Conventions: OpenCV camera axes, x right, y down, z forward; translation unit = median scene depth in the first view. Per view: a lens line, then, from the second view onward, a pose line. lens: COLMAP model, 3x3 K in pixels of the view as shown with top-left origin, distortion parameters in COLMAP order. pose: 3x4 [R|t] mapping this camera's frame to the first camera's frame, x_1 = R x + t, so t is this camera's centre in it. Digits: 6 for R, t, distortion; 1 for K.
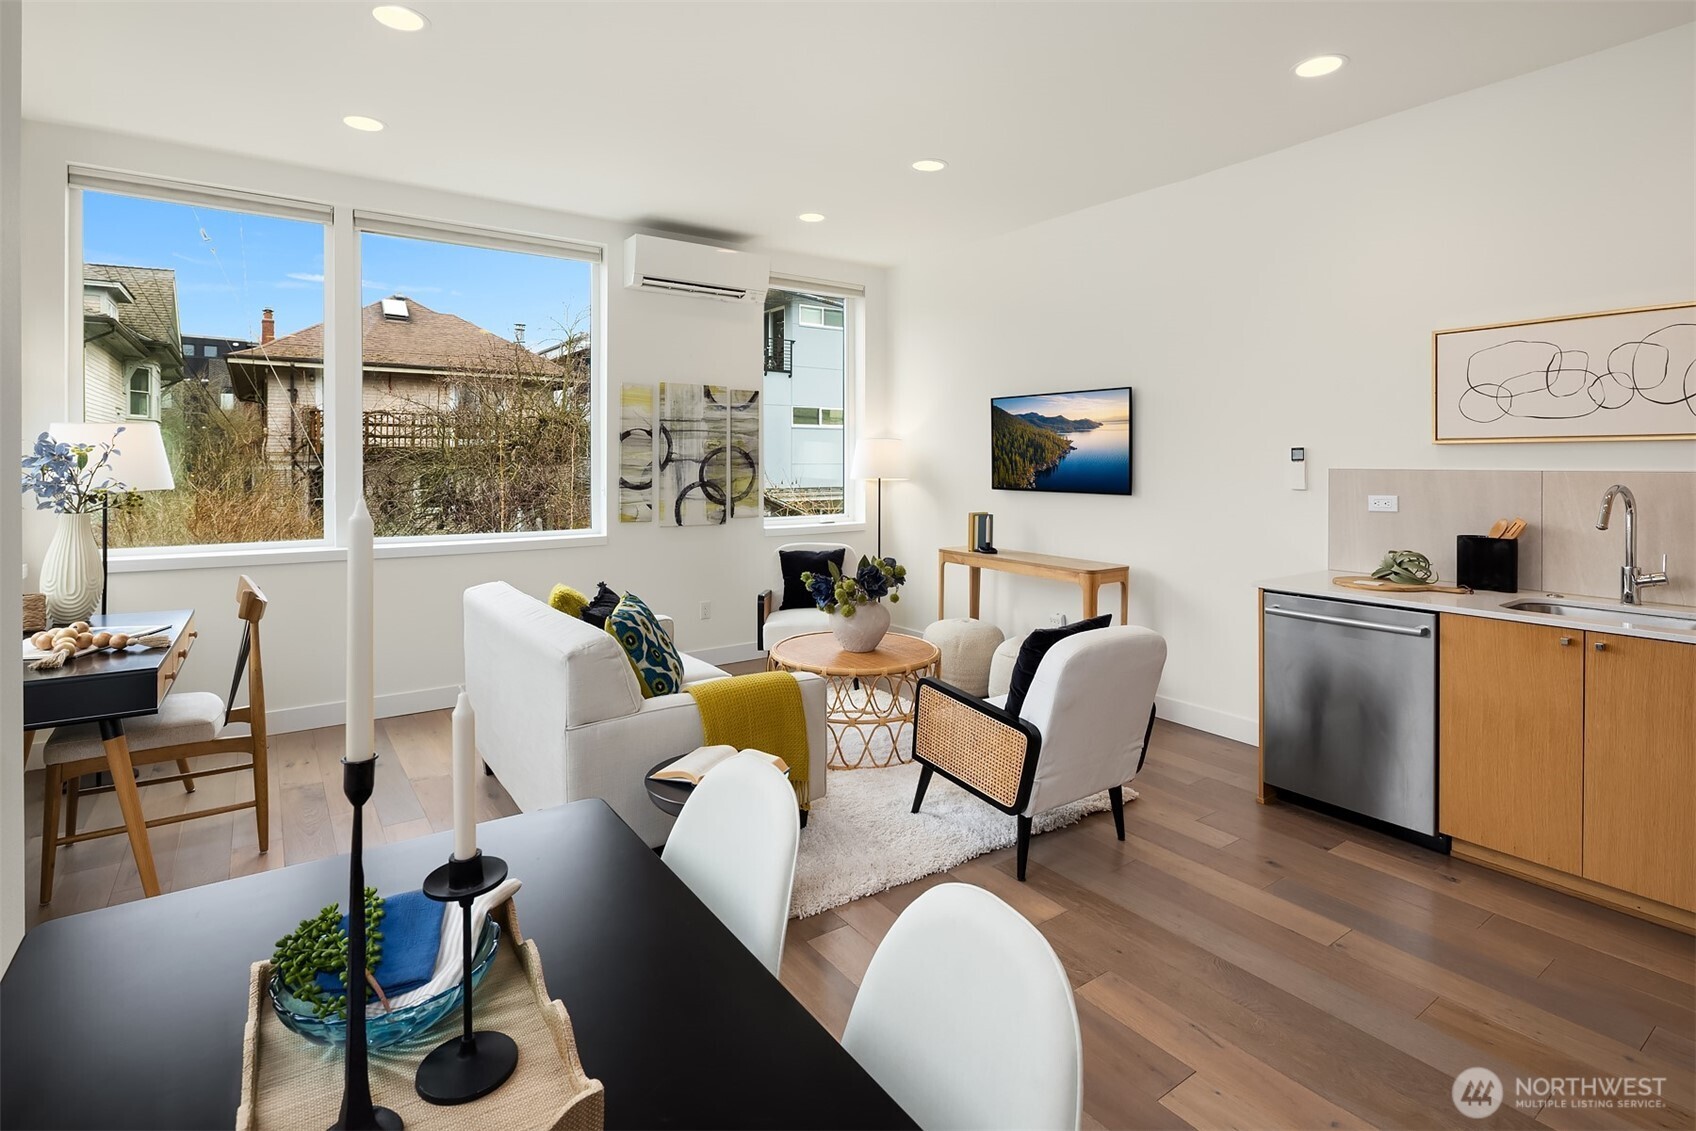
lens RADIAL K [[820.4, 0, 853.7], [0, 820.4, 452.2], [0, 0, 1]] dist [-0.012148, -0.000541]
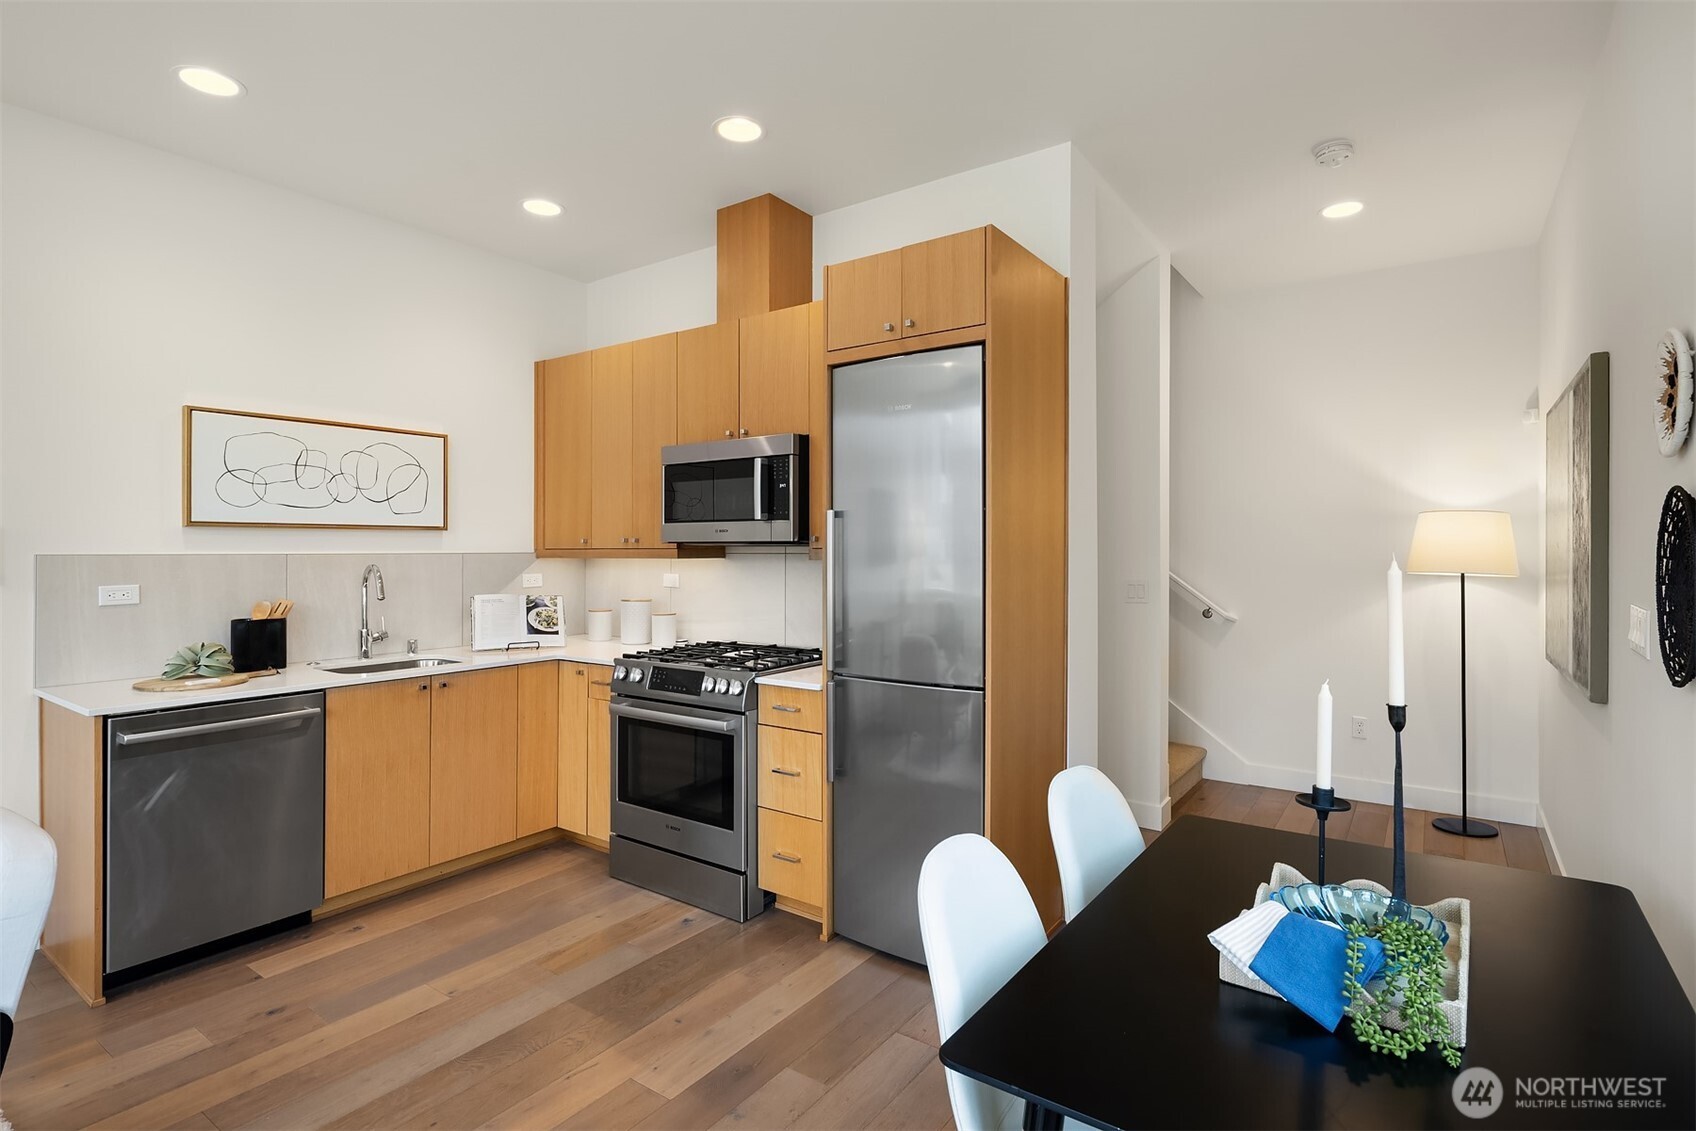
lens RADIAL K [[835.7, 0, 845.2], [0, 835.7, 534.9], [0, 0, 1]] dist [-0.002052, -0.000425]
pose [[-0.325307, 0.015394, 0.945483, -0.306446], [-0.011243, 0.999734, -0.020146, 0.007201], [-0.945541, -0.017183, -0.325048, 0.424324]]
